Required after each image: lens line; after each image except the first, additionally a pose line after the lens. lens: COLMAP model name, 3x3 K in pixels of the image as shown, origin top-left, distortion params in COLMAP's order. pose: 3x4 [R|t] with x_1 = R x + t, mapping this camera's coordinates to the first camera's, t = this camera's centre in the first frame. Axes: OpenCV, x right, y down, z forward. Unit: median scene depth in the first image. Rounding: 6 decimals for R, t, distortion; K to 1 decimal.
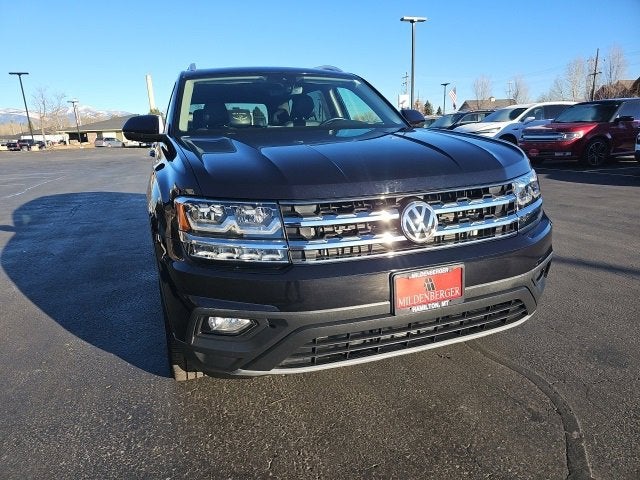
lens RADIAL K [[417.9, 0, 308.4], [0, 417.9, 245.1], [0, 0, 1]] dist [0.047583, -0.036173]
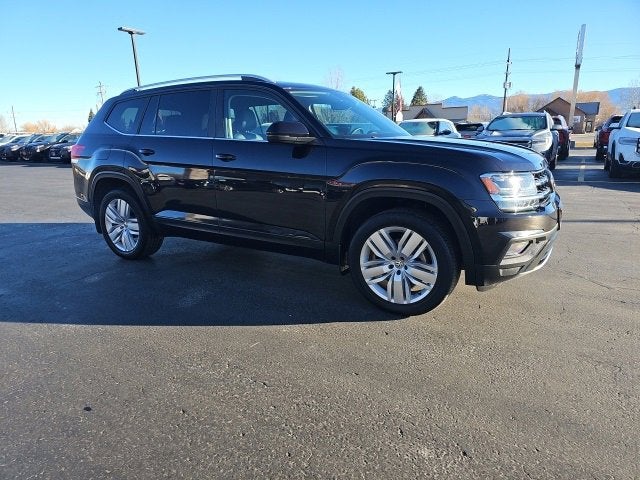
lens RADIAL K [[417.1, 0, 313.2], [0, 417.1, 248.0], [0, 0, 1]] dist [0.055488, -0.044920]
pose [[0.772707, -0.144707, 0.618049, -1.601032], [0.160269, 0.986598, 0.030623, 0.009284], [-0.614197, 0.075391, 0.785543, 0.150139]]
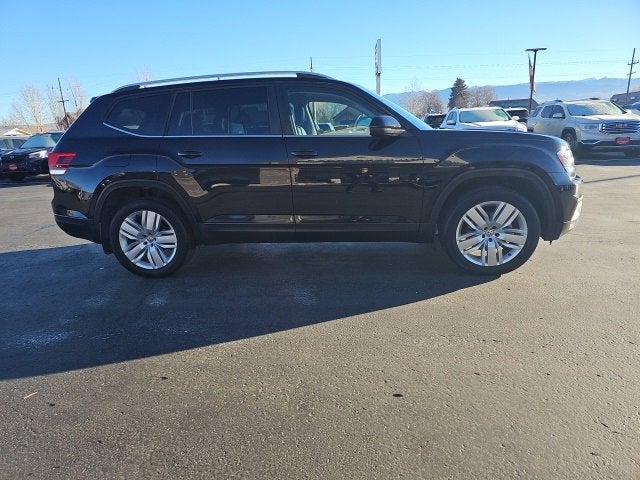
lens RADIAL K [[417.1, 0, 311.3], [0, 417.1, 246.7], [0, 0, 1]] dist [0.055488, -0.044920]
pose [[0.448791, -0.224926, 0.864867, -2.398580], [0.270032, 0.956698, 0.108685, -0.194362], [-0.851862, 0.184765, 0.490095, 0.967691]]
